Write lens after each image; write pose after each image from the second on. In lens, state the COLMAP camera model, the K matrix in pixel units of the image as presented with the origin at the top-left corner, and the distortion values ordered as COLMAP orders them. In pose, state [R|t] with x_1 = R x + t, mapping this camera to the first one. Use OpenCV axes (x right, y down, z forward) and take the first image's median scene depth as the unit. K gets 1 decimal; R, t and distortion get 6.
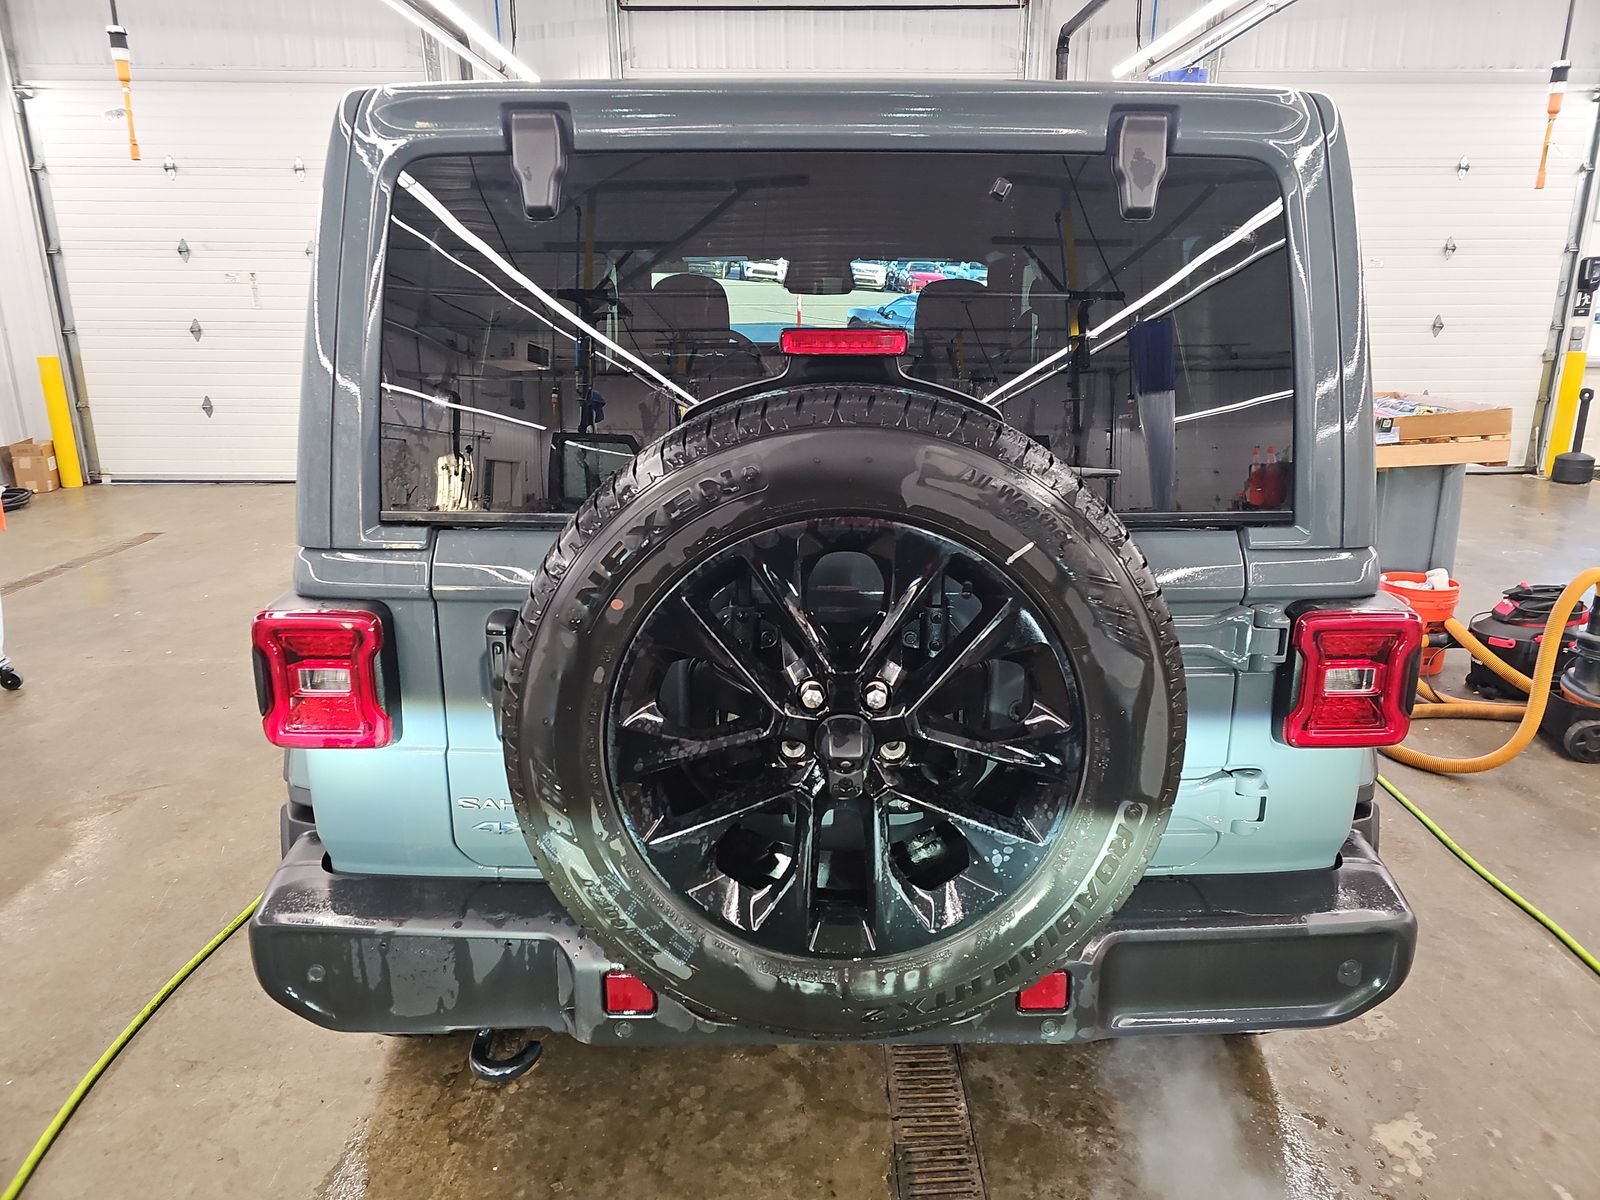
lens RADIAL K [[1063.7, 0, 797.7], [0, 1063.7, 596.0], [0, 0, 1]] dist [0.036254, -0.023097]
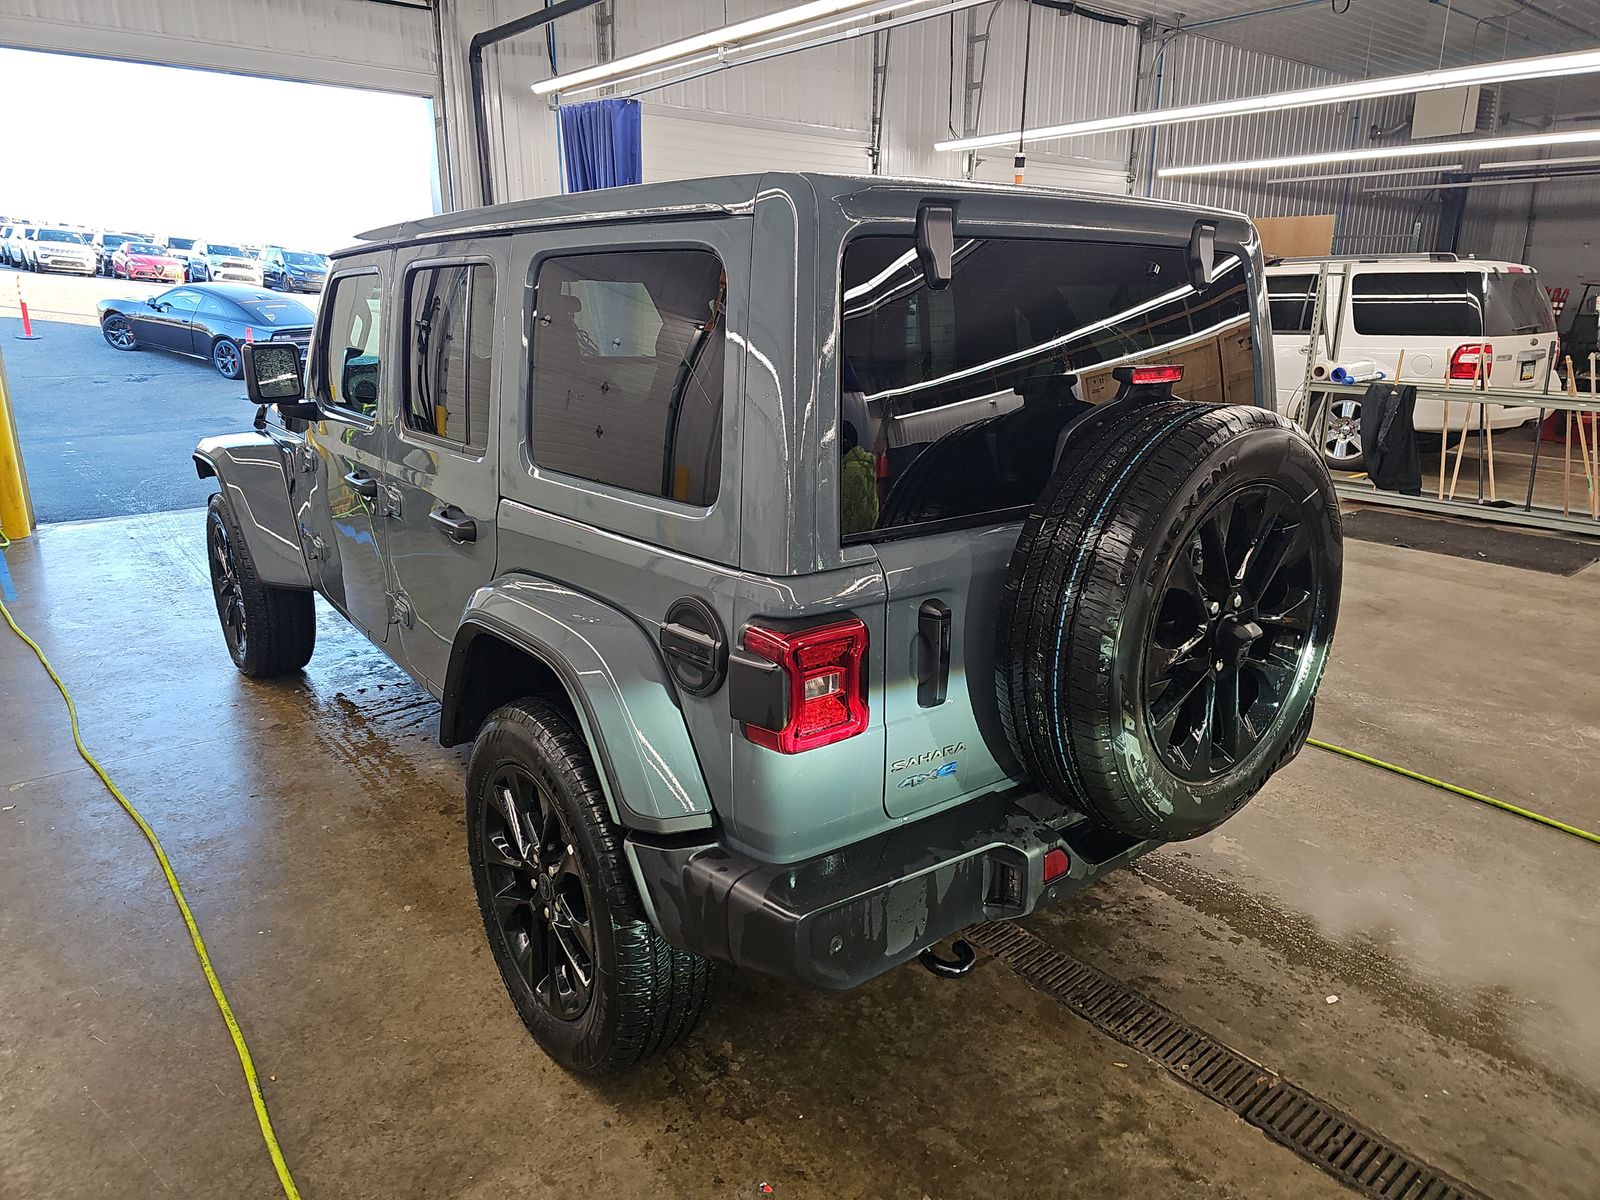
lens RADIAL K [[1063.7, 0, 814.6], [0, 1063.7, 589.6], [0, 0, 1]] dist [0.036254, -0.023097]
pose [[0.781529, -0.161281, 0.602662, -0.829150], [0.159795, 0.985531, 0.056520, -0.065710], [-0.603058, 0.052130, 0.795993, 0.071289]]
